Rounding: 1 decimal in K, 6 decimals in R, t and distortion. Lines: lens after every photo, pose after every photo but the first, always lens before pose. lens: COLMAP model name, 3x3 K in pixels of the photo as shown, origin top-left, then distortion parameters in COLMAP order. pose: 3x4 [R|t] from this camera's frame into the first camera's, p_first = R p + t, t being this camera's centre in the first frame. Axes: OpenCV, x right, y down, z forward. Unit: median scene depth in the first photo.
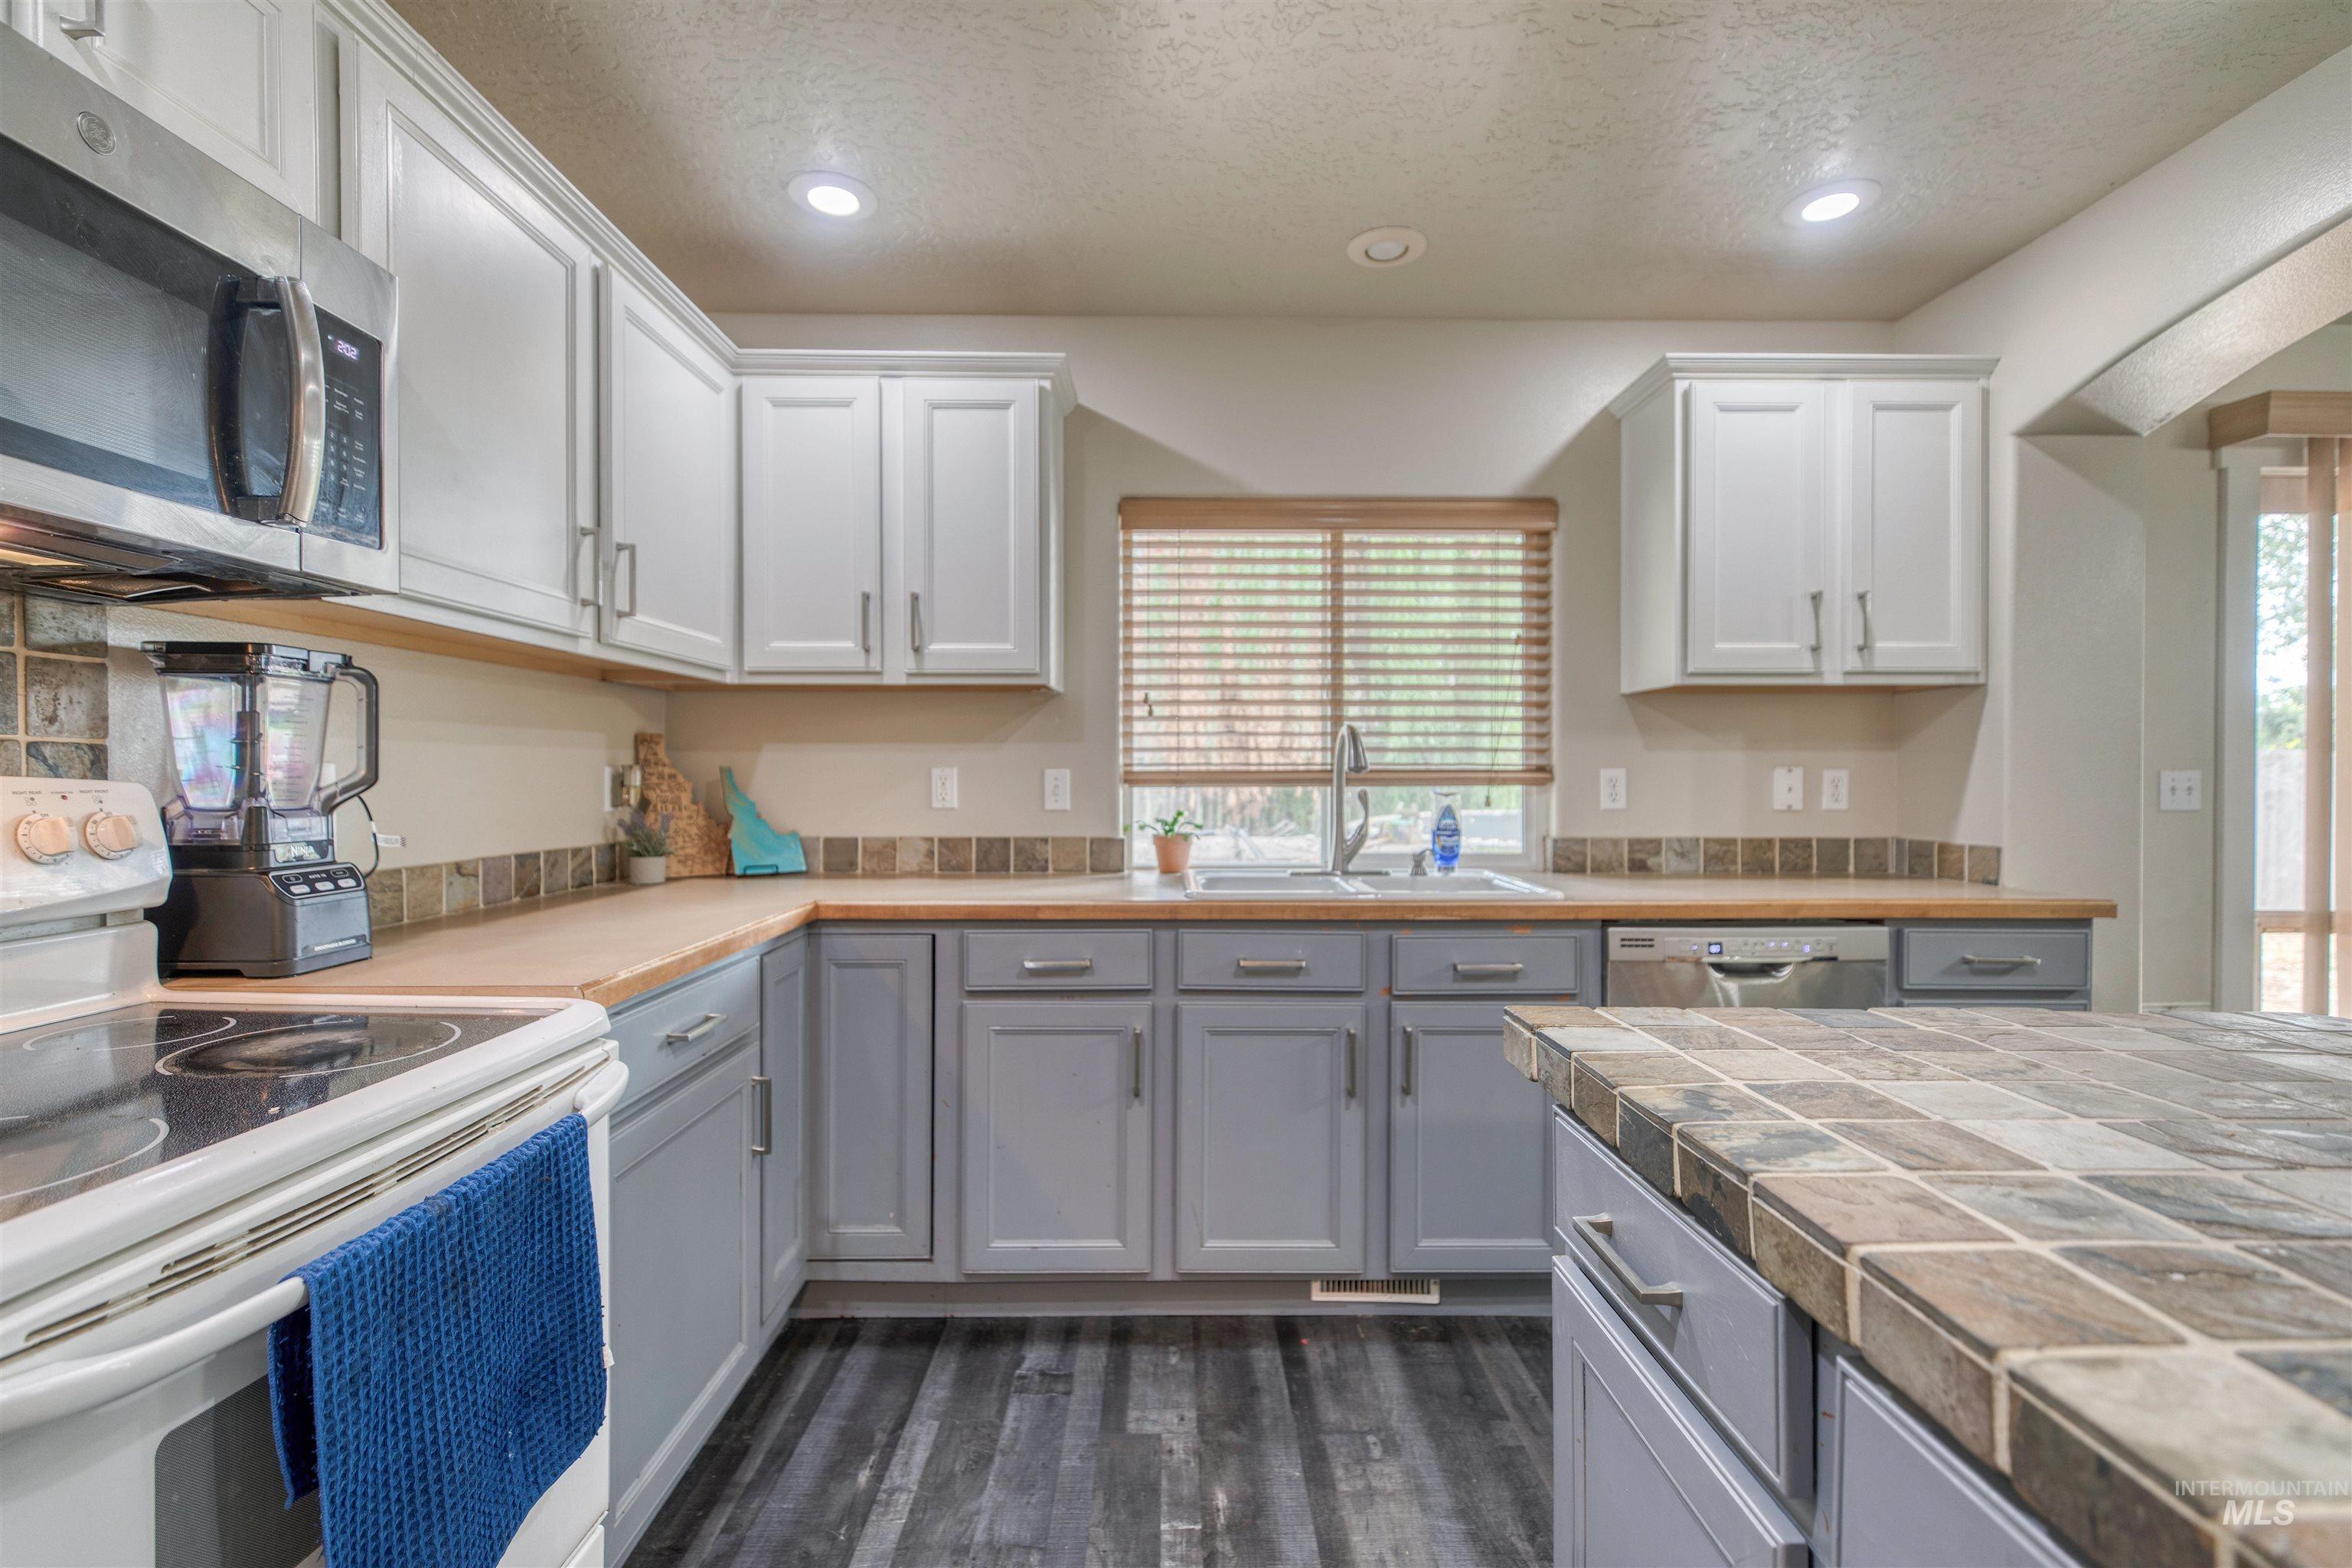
lens RADIAL K [[1048.6, 0, 1180.2], [0, 1048.6, 782.4], [0, 0, 1]] dist [0.004587, -0.000612]
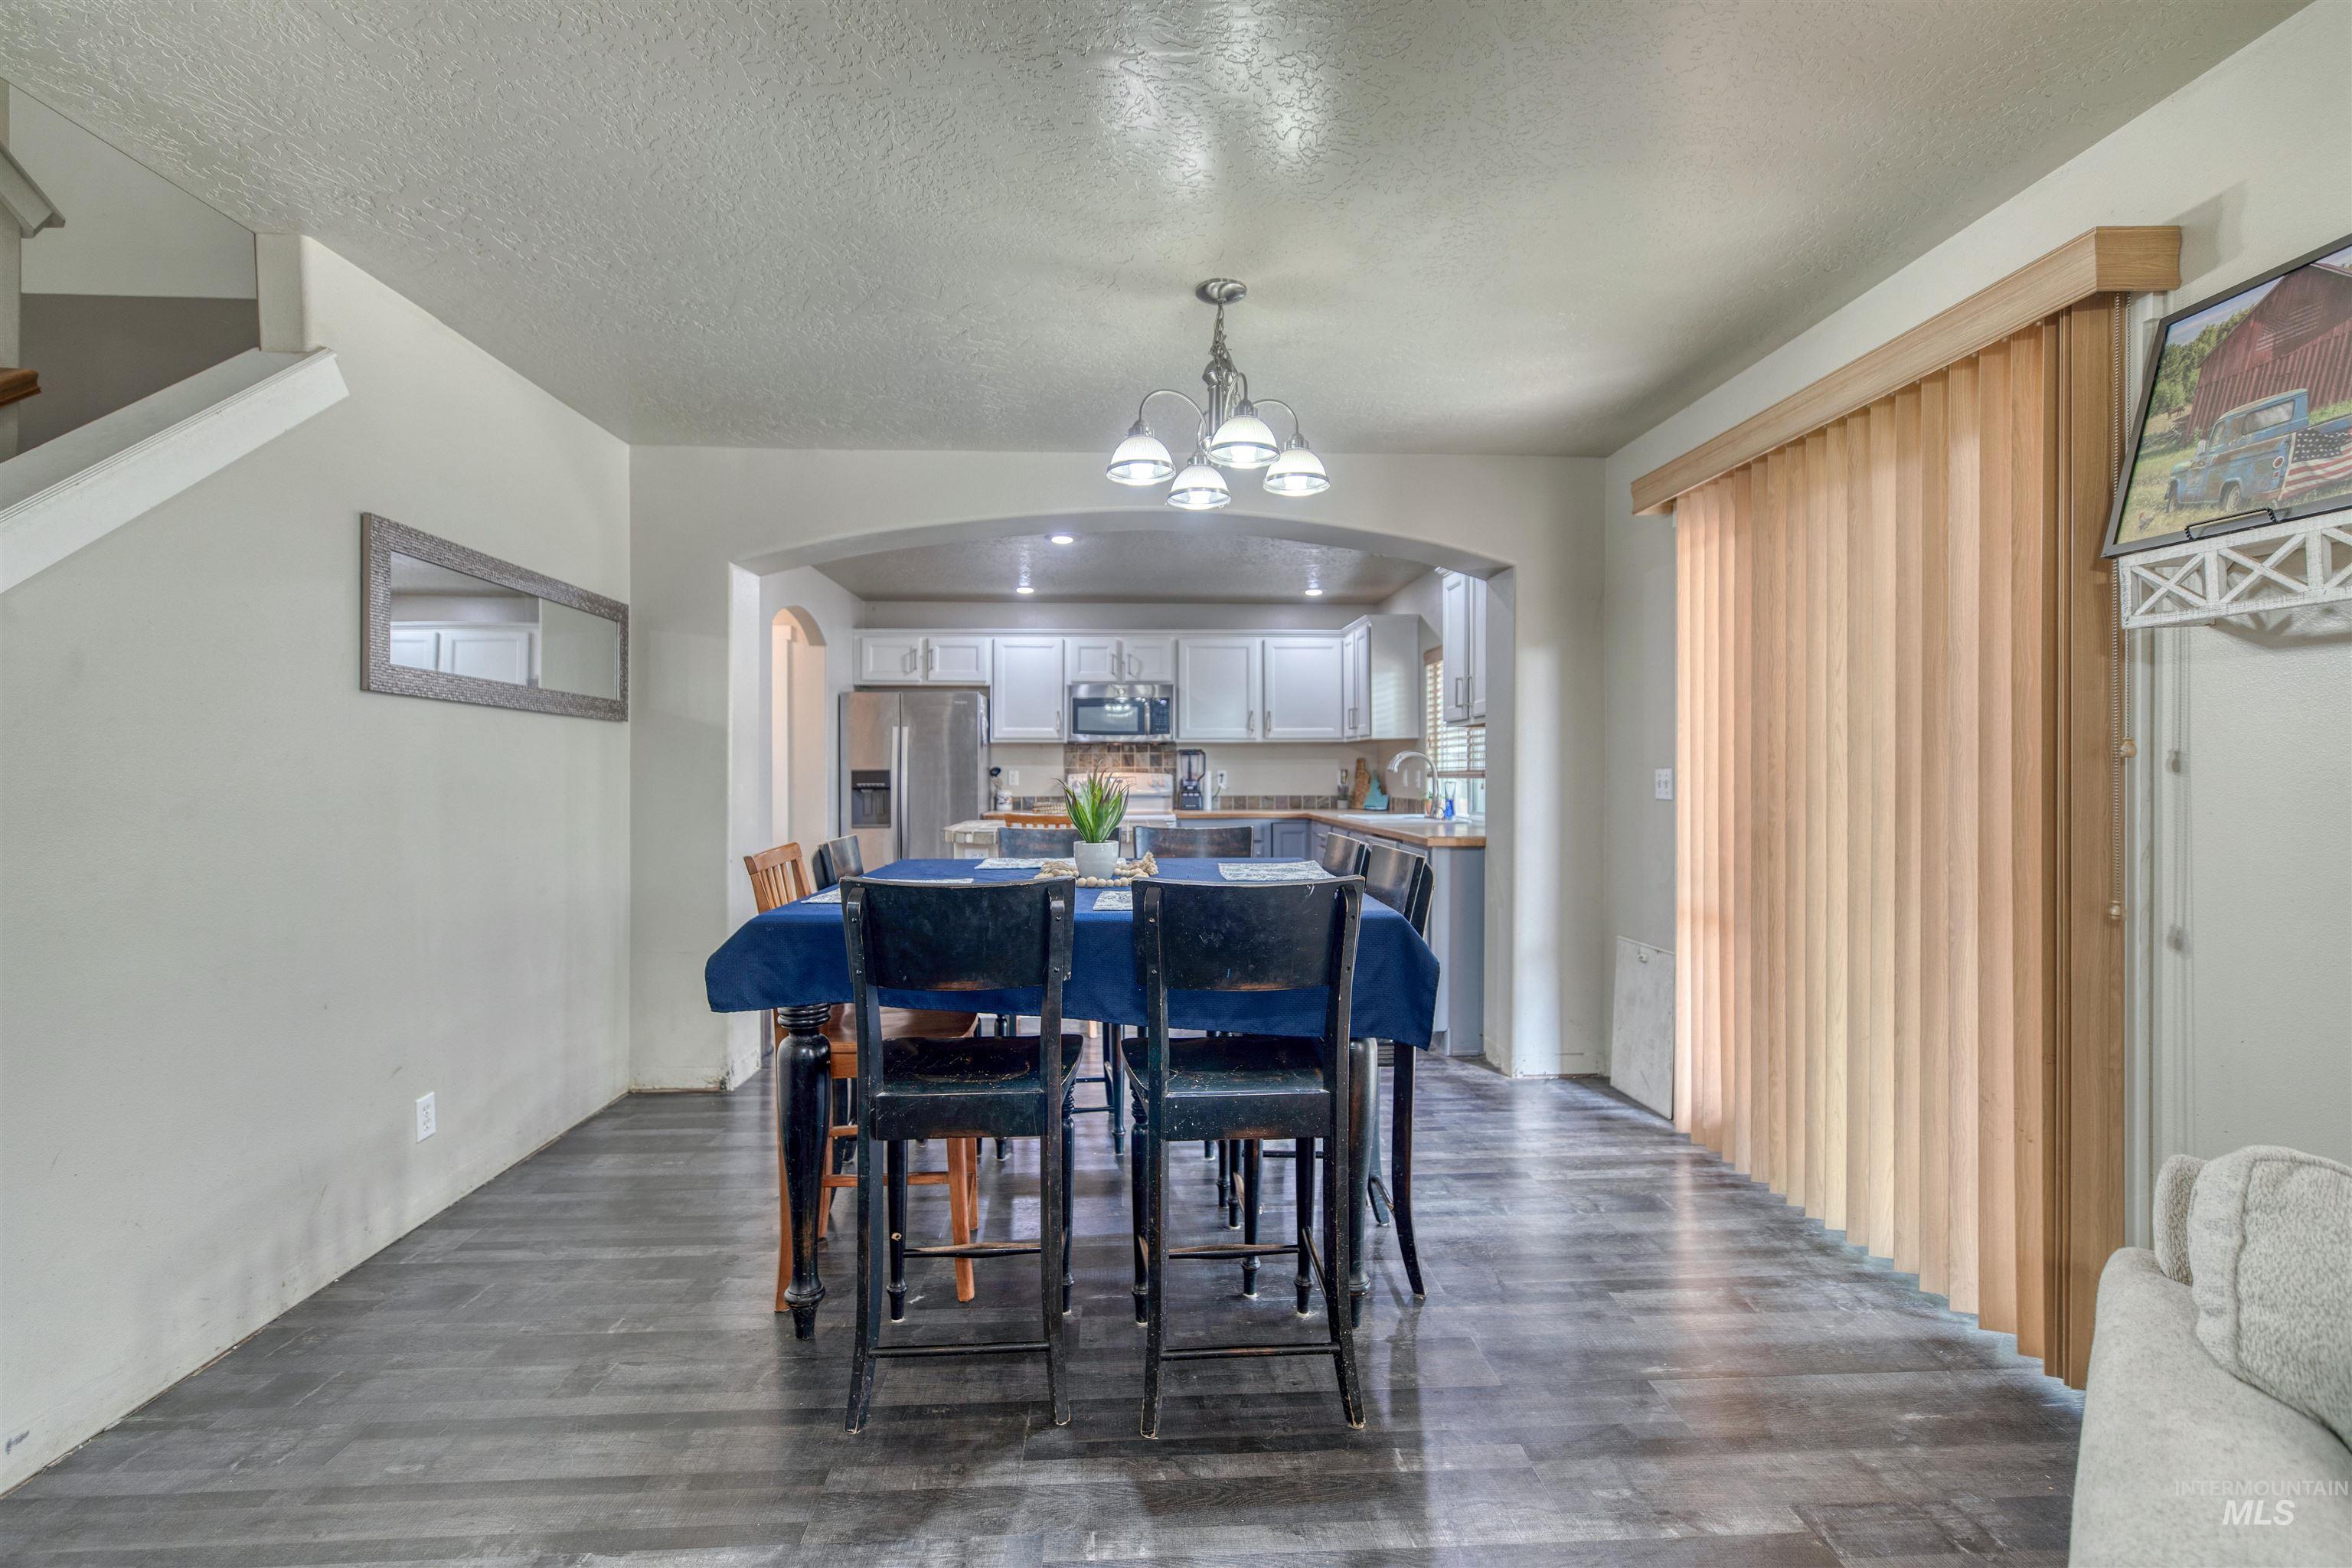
lens RADIAL K [[1061.7, 0, 1176.5], [0, 1061.7, 776.1], [0, 0, 1]] dist [0.002500, -0.000550]
pose [[0.039302, 0.000955, -0.999227, 2.337773], [-0.006603, 0.999978, 0.000696, 0.001691], [0.999206, 0.006570, 0.039307, 0.376824]]
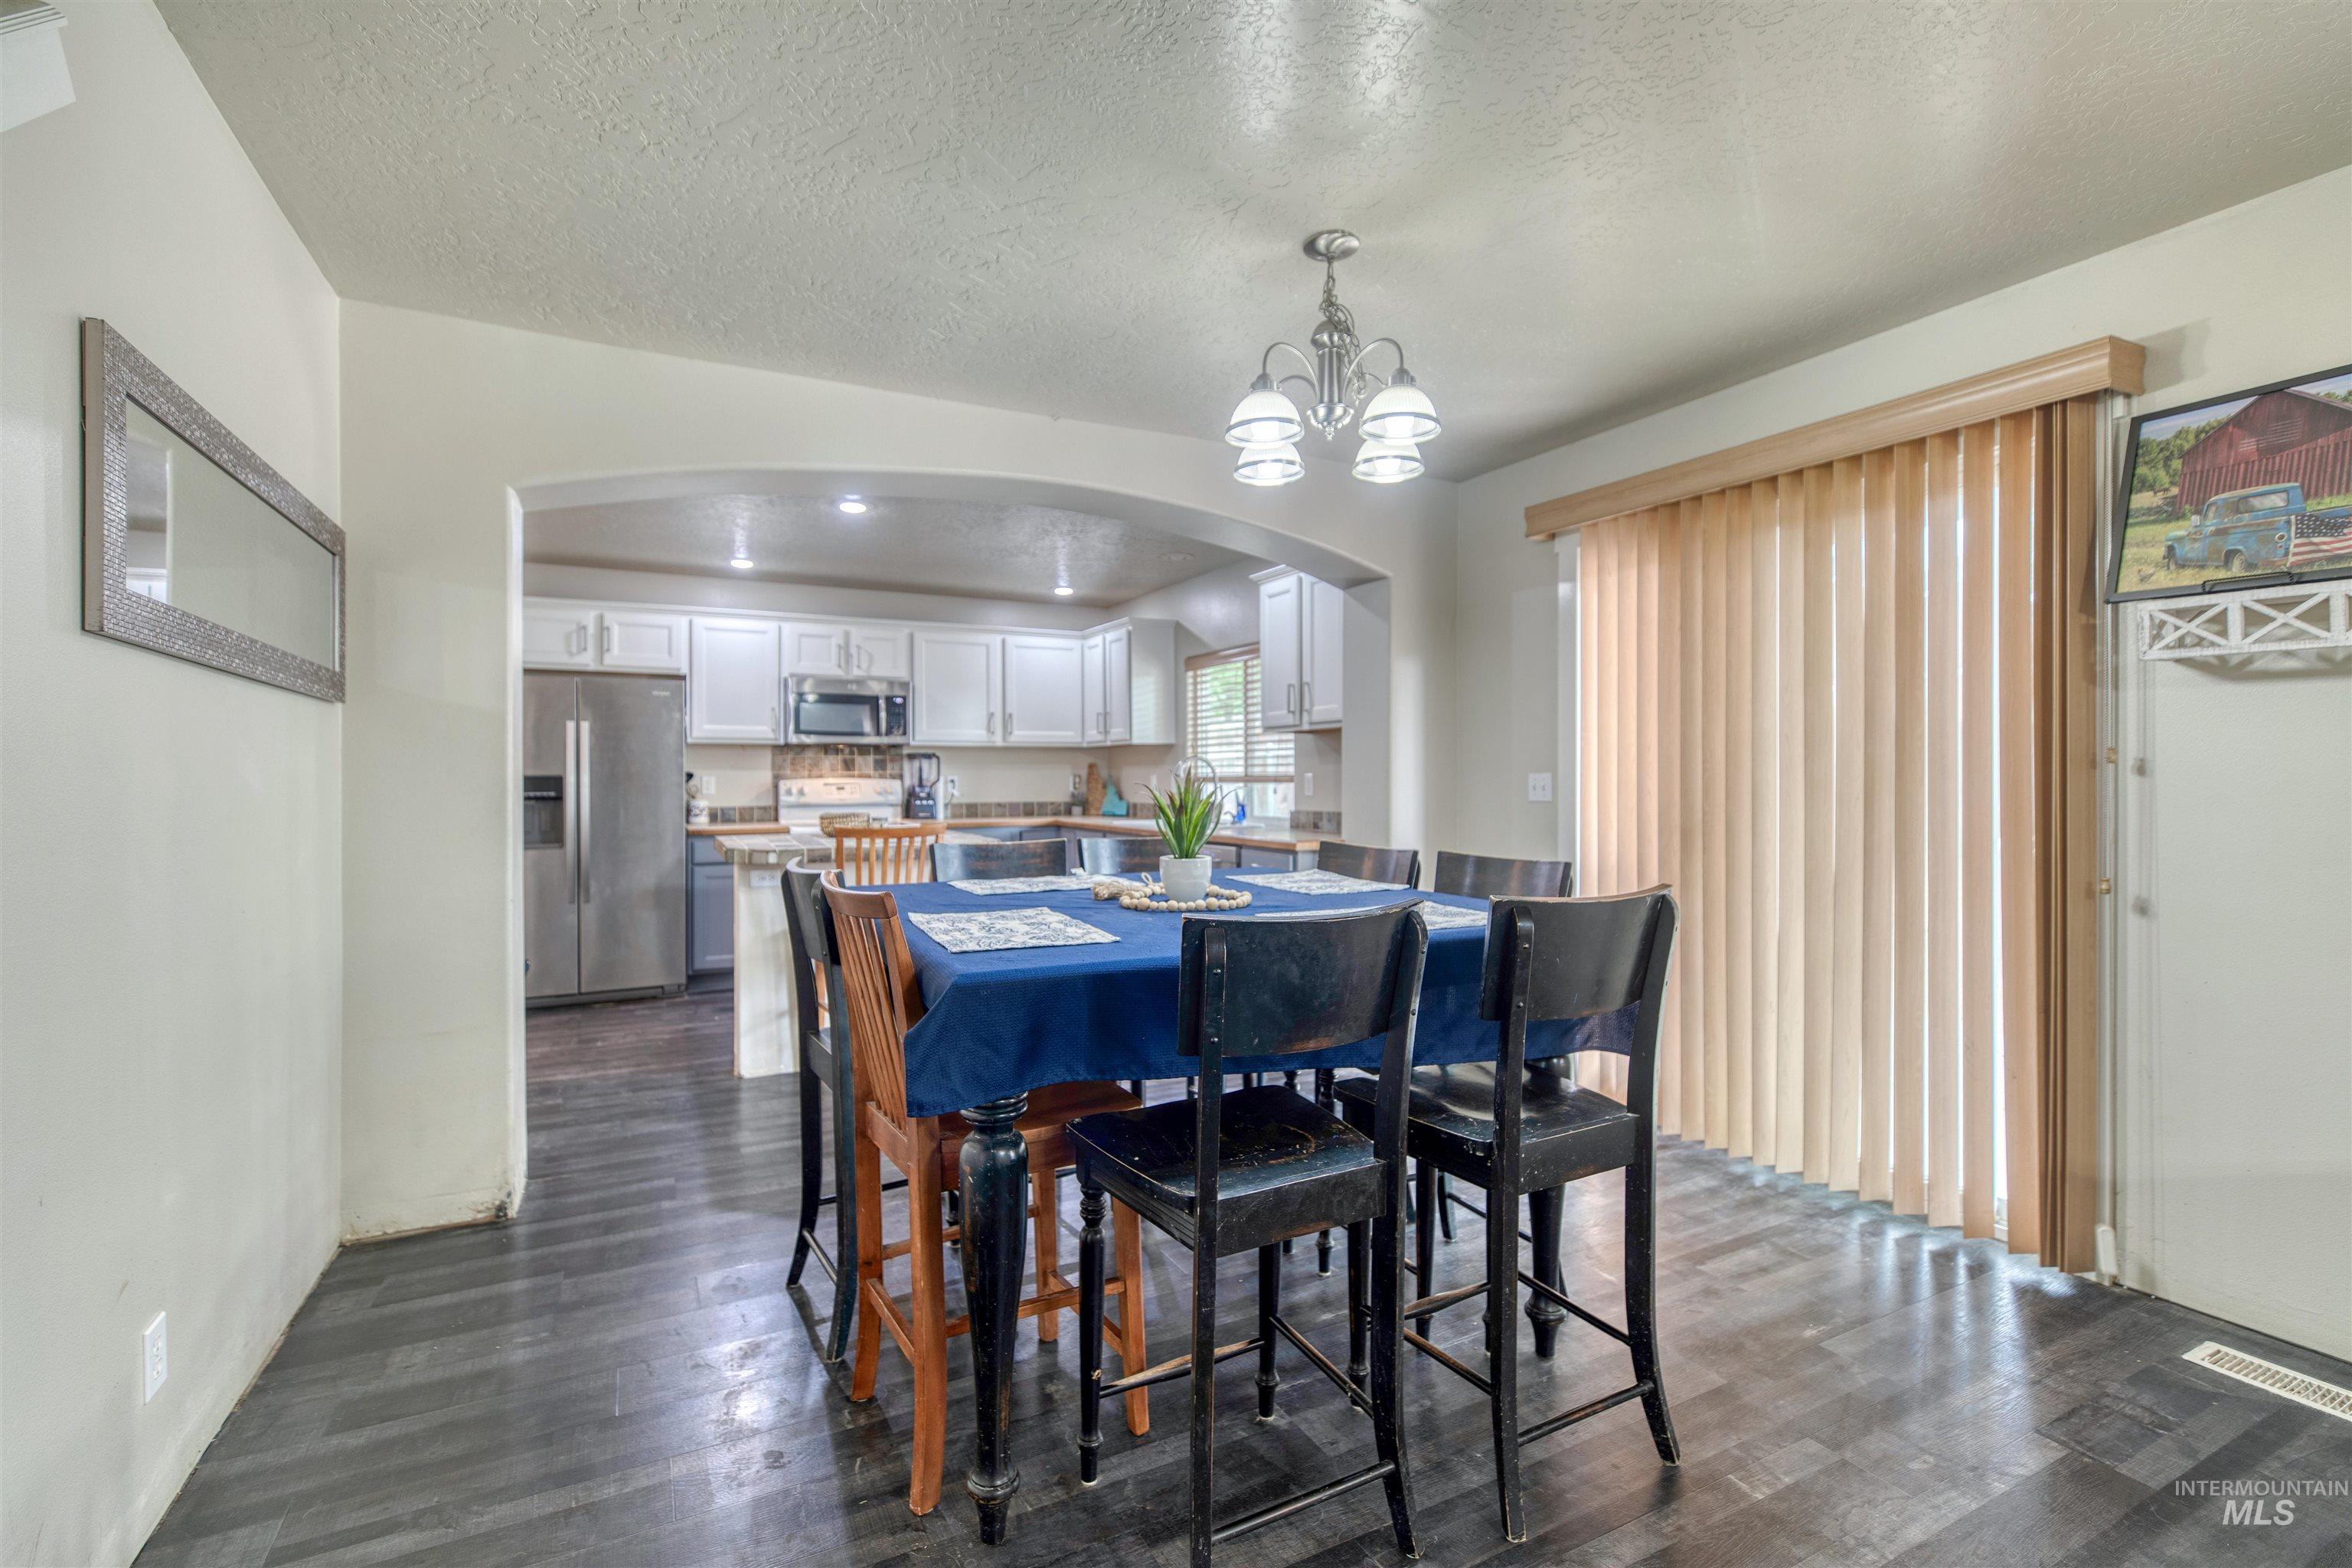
lens RADIAL K [[1048.6, 0, 1180.2], [0, 1048.6, 782.4], [0, 0, 1]] dist [0.004587, -0.000612]
pose [[0.451271, 0.000382, -0.892387, 2.083018], [-0.003629, 0.999992, -0.001407, 0.005569], [0.892379, 0.003873, 0.451269, -0.061722]]
